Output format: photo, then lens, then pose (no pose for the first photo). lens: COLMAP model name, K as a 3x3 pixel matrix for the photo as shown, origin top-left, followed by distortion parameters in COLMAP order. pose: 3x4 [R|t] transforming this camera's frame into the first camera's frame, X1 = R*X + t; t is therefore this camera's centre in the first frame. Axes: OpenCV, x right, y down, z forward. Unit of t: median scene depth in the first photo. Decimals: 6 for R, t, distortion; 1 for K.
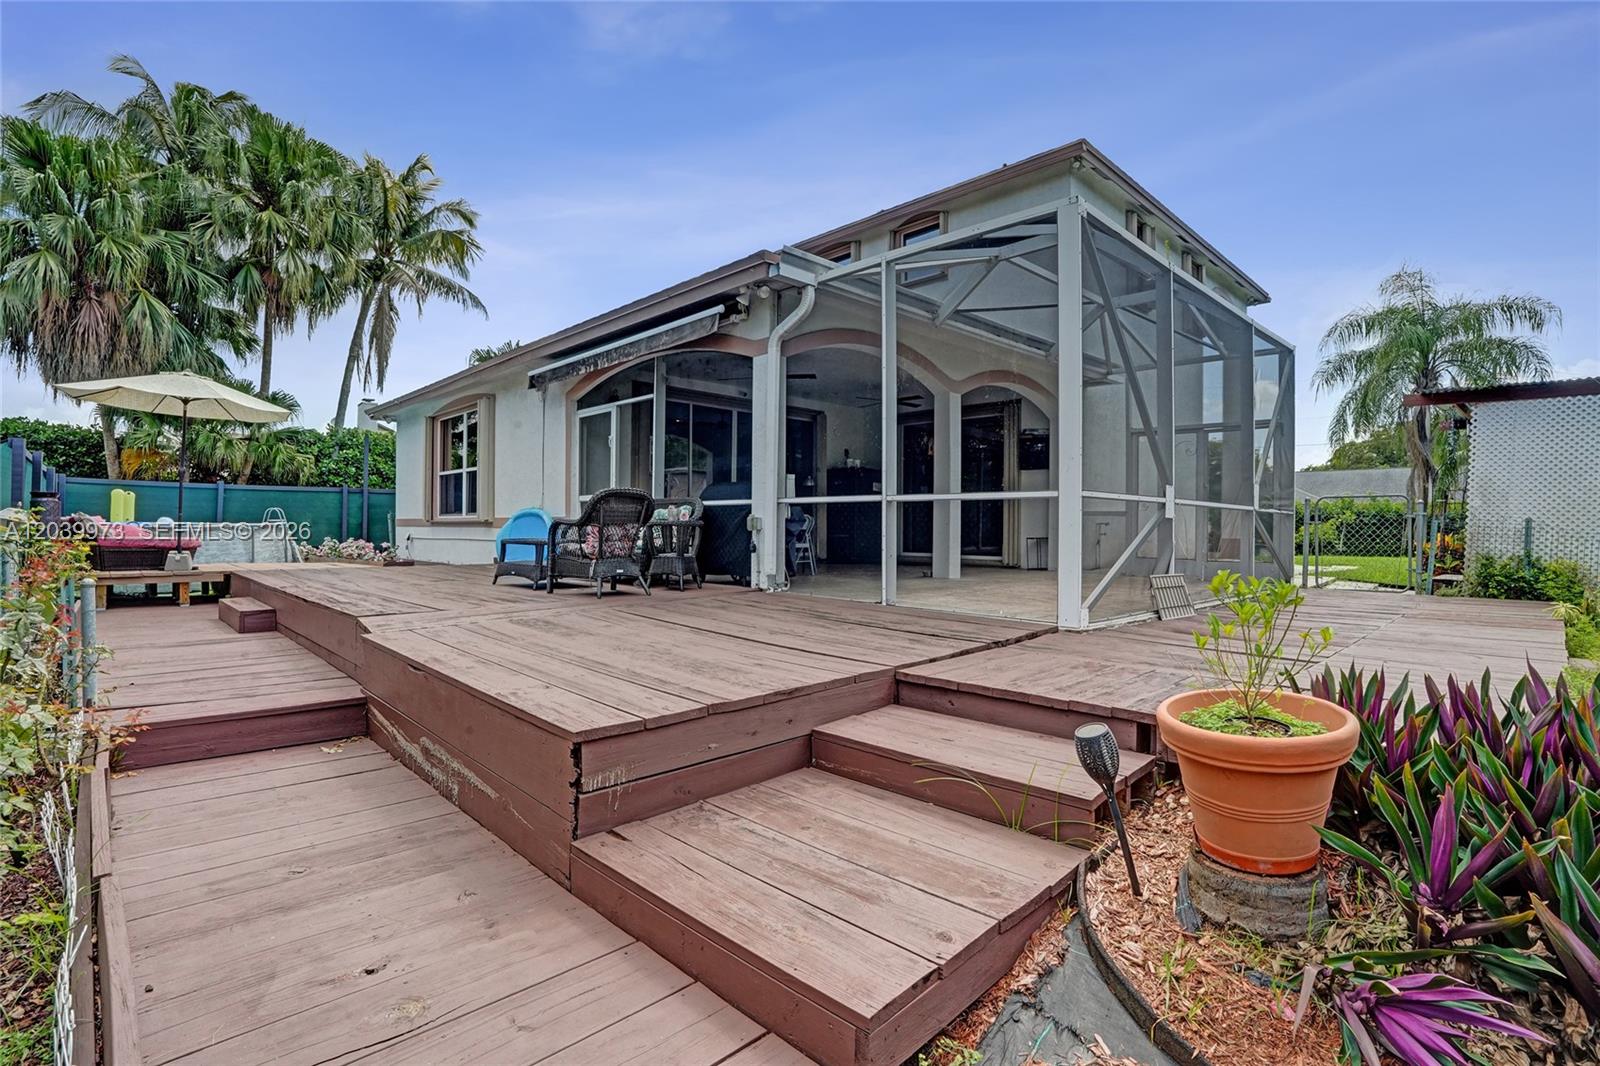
lens RADIAL K [[754.9, 0, 796.5], [0, 754.9, 526.4], [0, 0, 1]] dist [-0.063996, 0.023790]
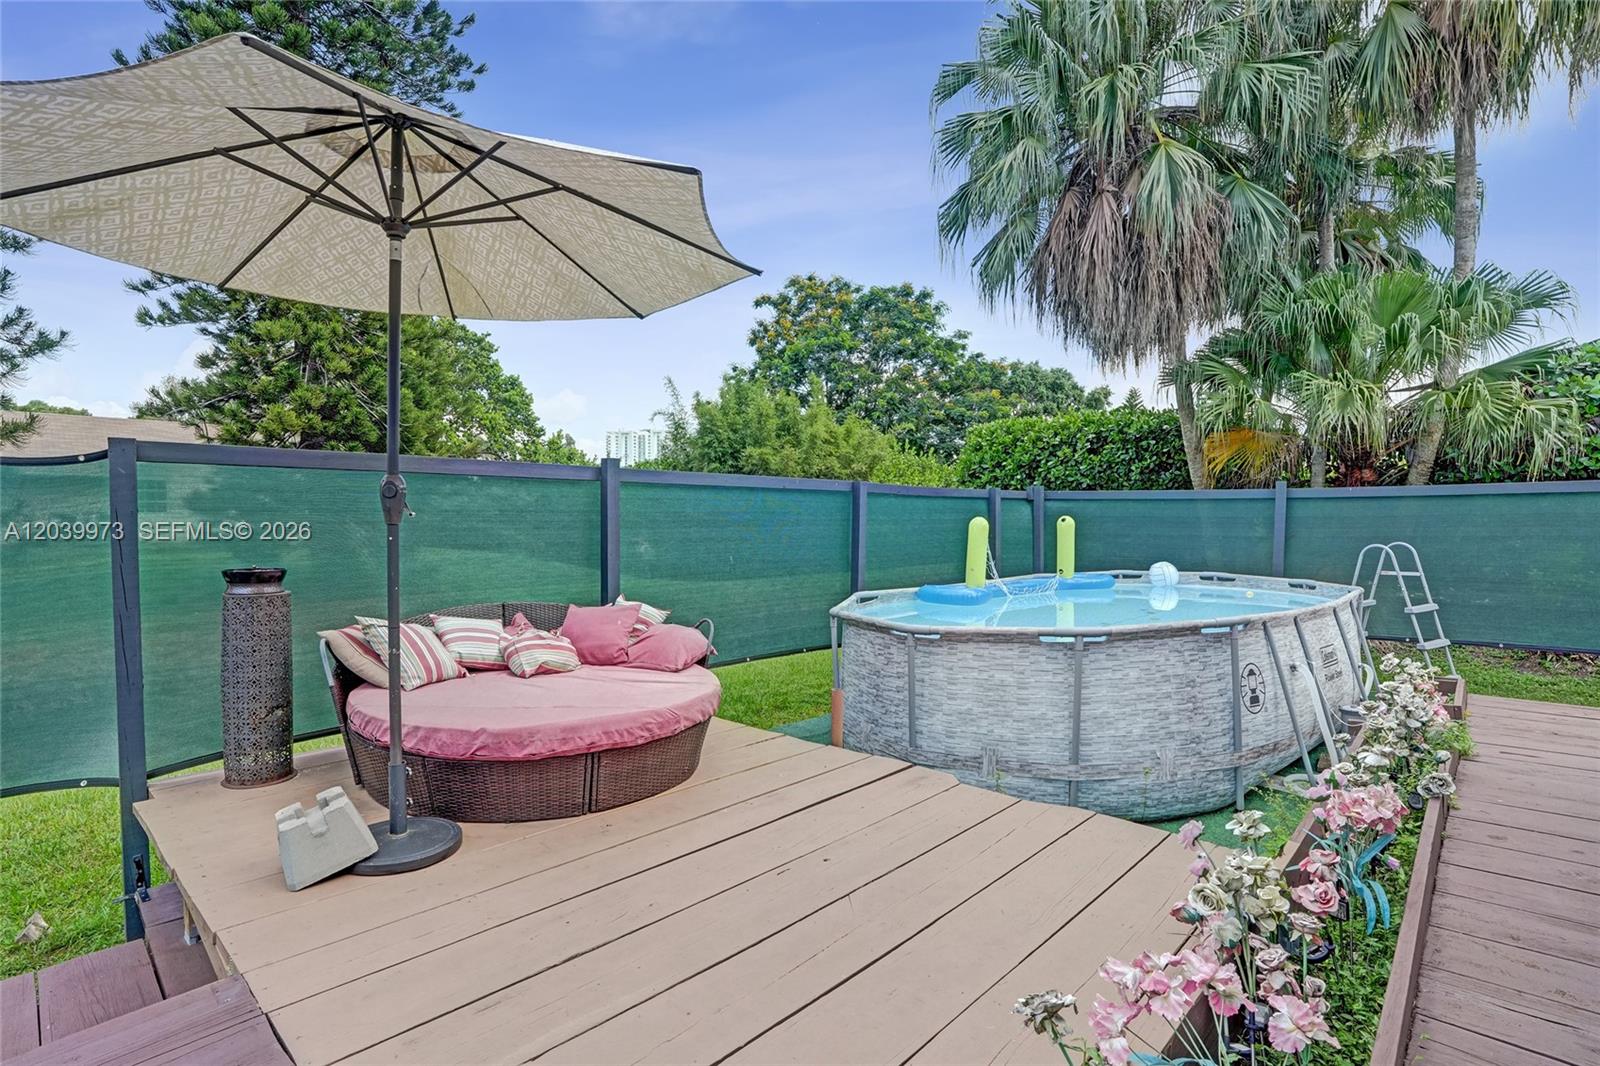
lens RADIAL K [[790.9, 0, 804.1], [0, 790.9, 532.3], [0, 0, 1]] dist [-0.016633, 0.003481]
pose [[0.073772, 0.010679, -0.997218, -0.393801], [0.005723, 0.999922, 0.011131, -0.045813], [0.997259, -0.006528, 0.073706, 0.818095]]
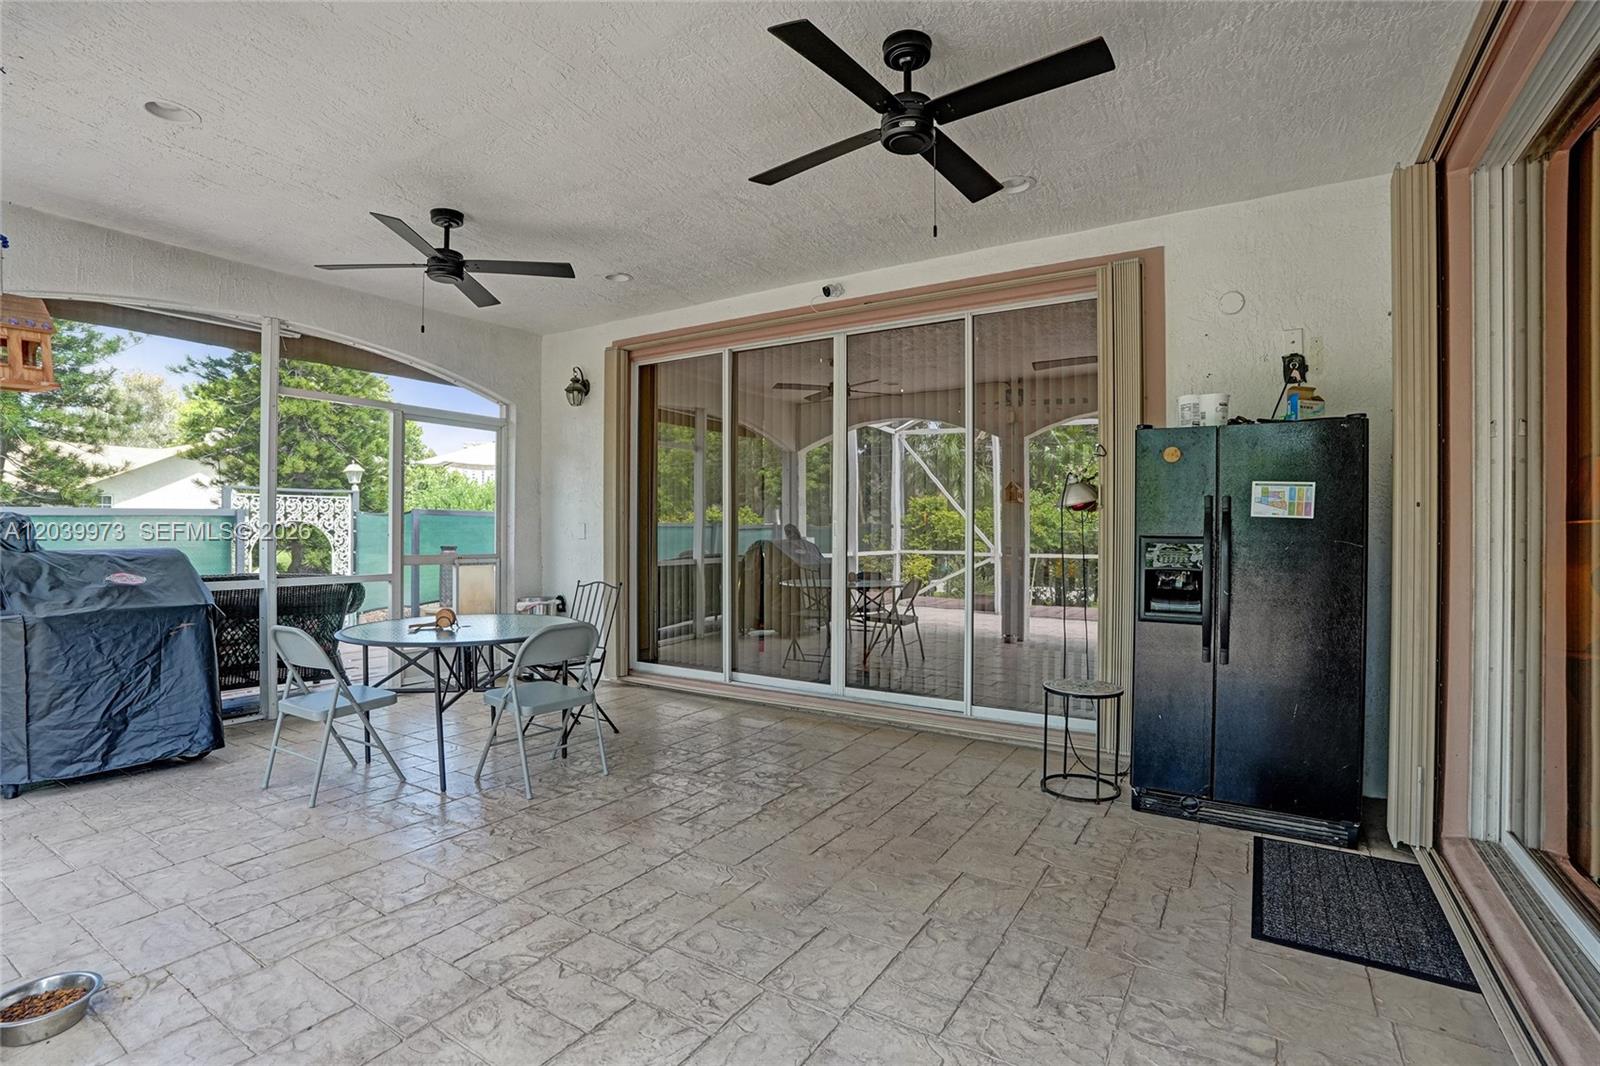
lens RADIAL K [[754.9, 0, 779.8], [0, 754.9, 528.5], [0, 0, 1]] dist [-0.063996, 0.023790]
pose [[0.229967, -0.008301, -0.973163, 0.291859], [0.001711, 0.999966, -0.008125, -0.043609], [0.973197, 0.000203, 0.229974, 0.832244]]
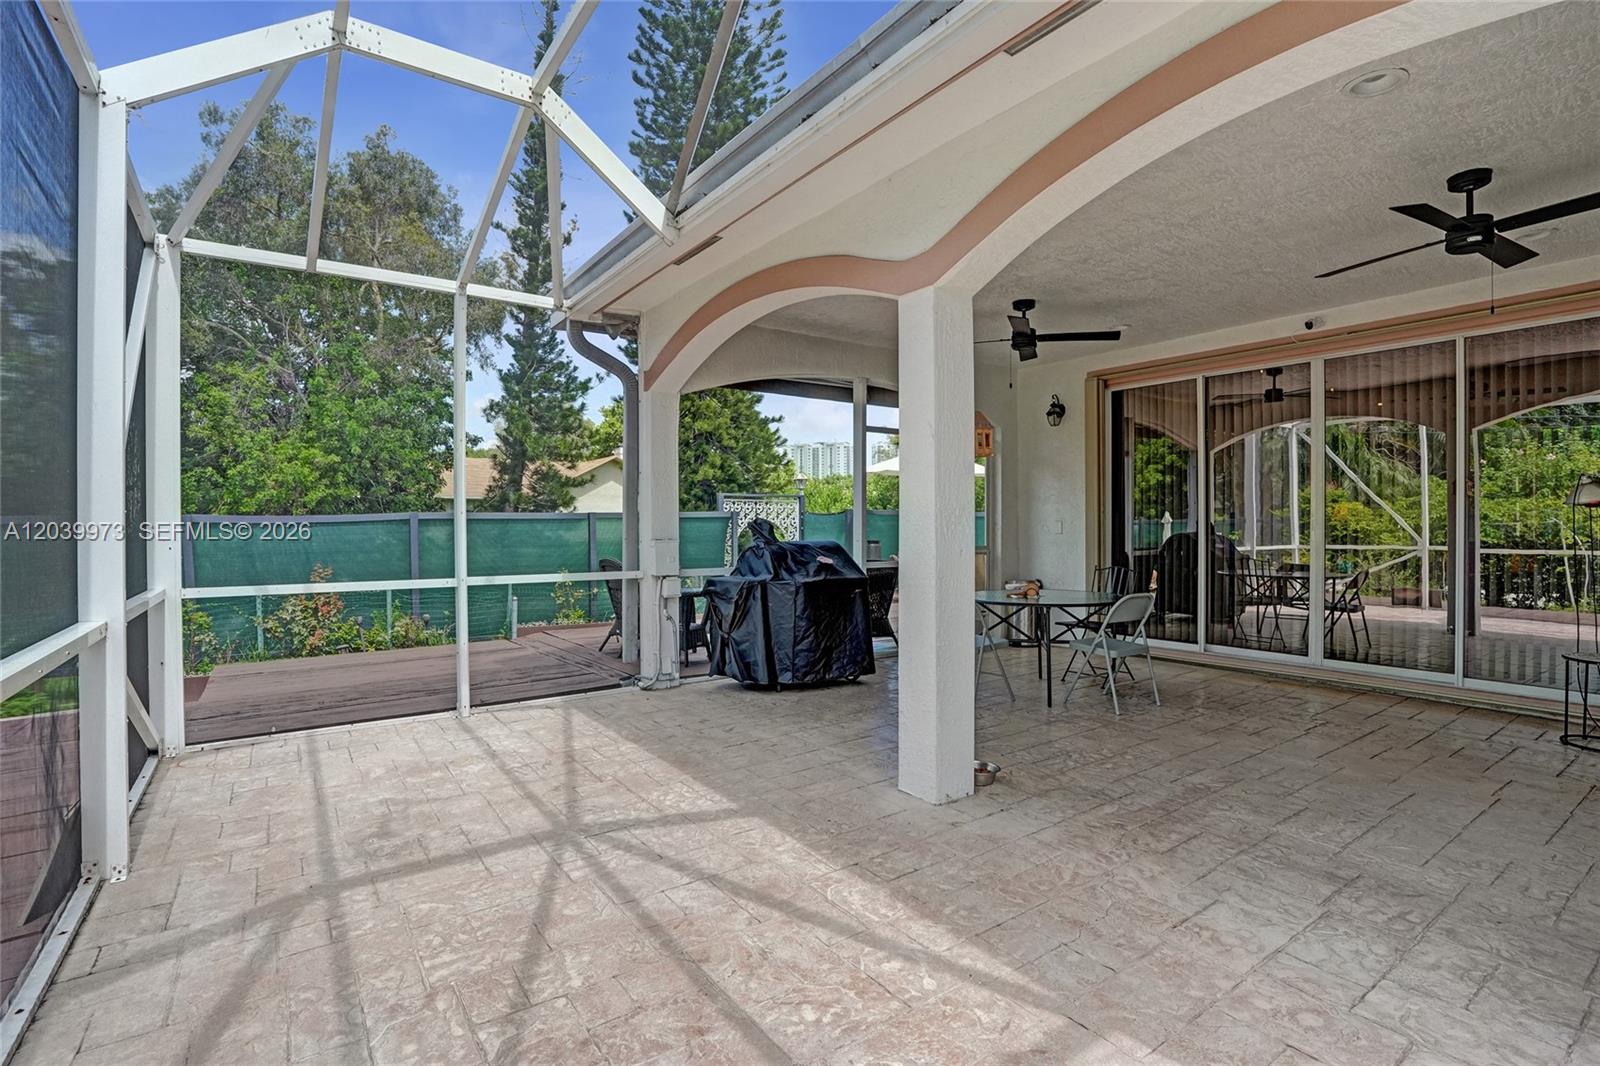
lens RADIAL K [[754.9, 0, 802.4], [0, 754.9, 530.1], [0, 0, 1]] dist [-0.063996, 0.023790]
pose [[-0.147907, -0.000257, -0.989001, 0.406100], [0.005370, 0.999985, -0.001063, -0.044362], [0.988987, -0.005469, -0.147903, 0.710297]]
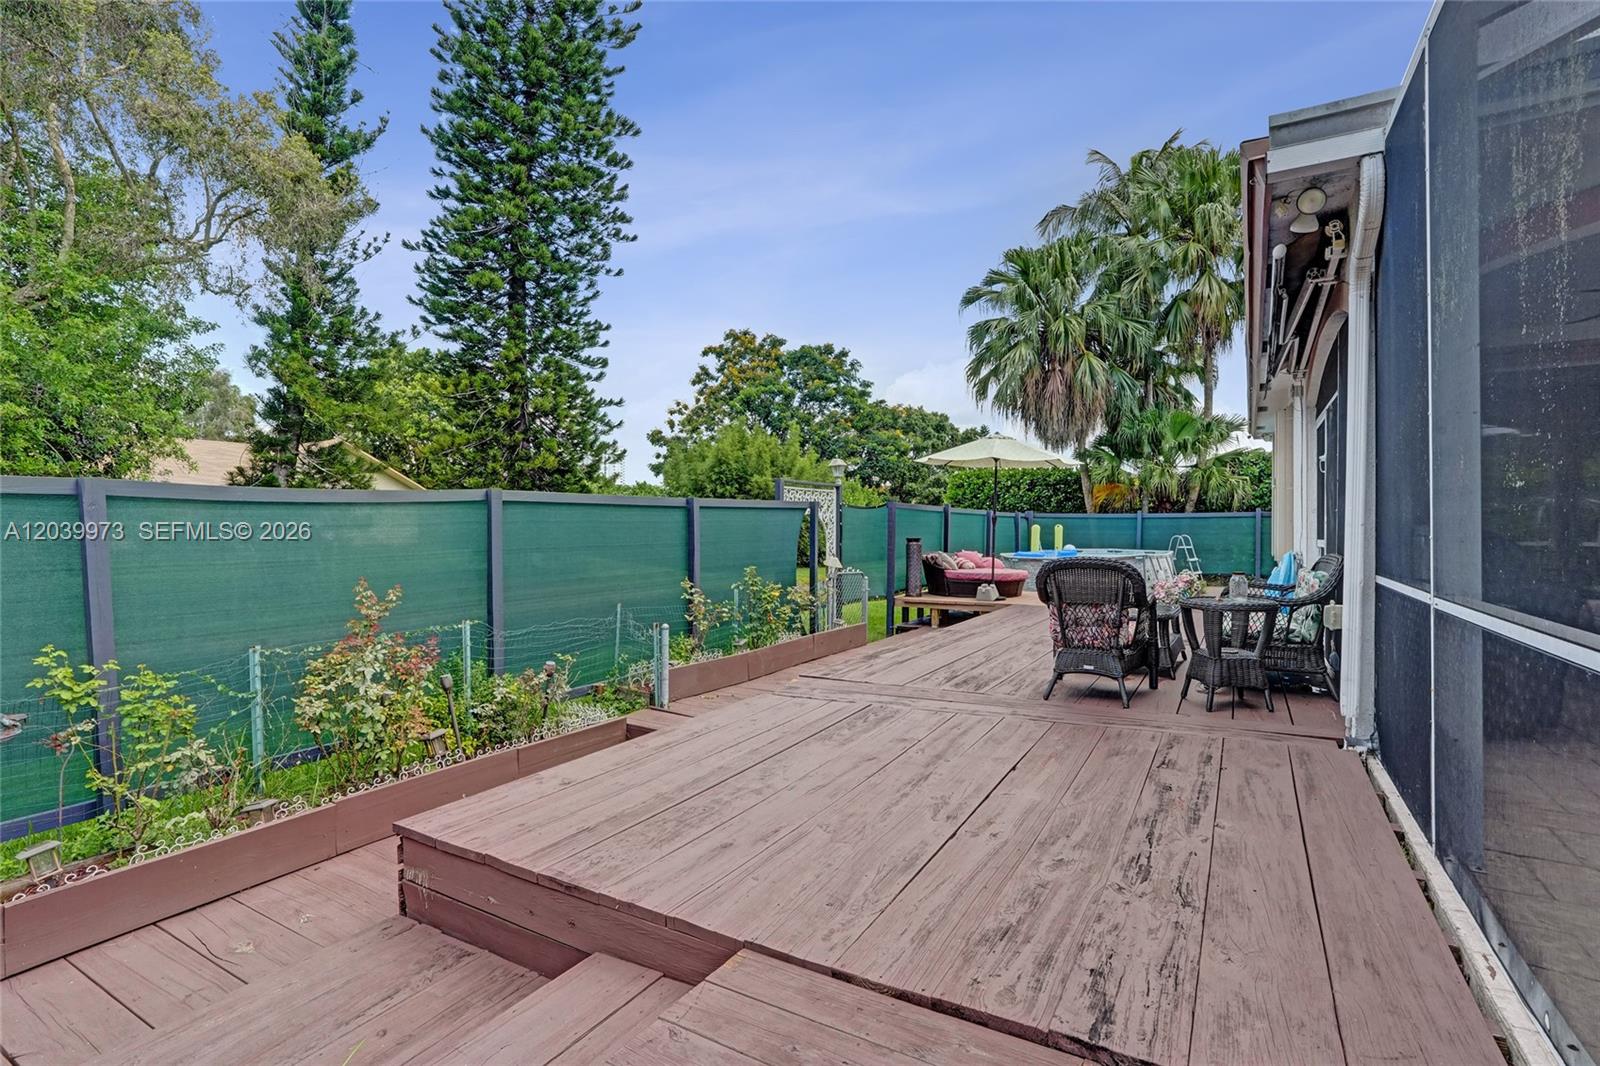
lens RADIAL K [[754.9, 0, 775.9], [0, 754.9, 545.8], [0, 0, 1]] dist [-0.063996, 0.023790]
pose [[0.233026, 0.015045, -0.972354, 0.198975], [0.002462, 0.999868, 0.016061, -0.036112], [0.972467, -0.006136, 0.232959, 0.265000]]
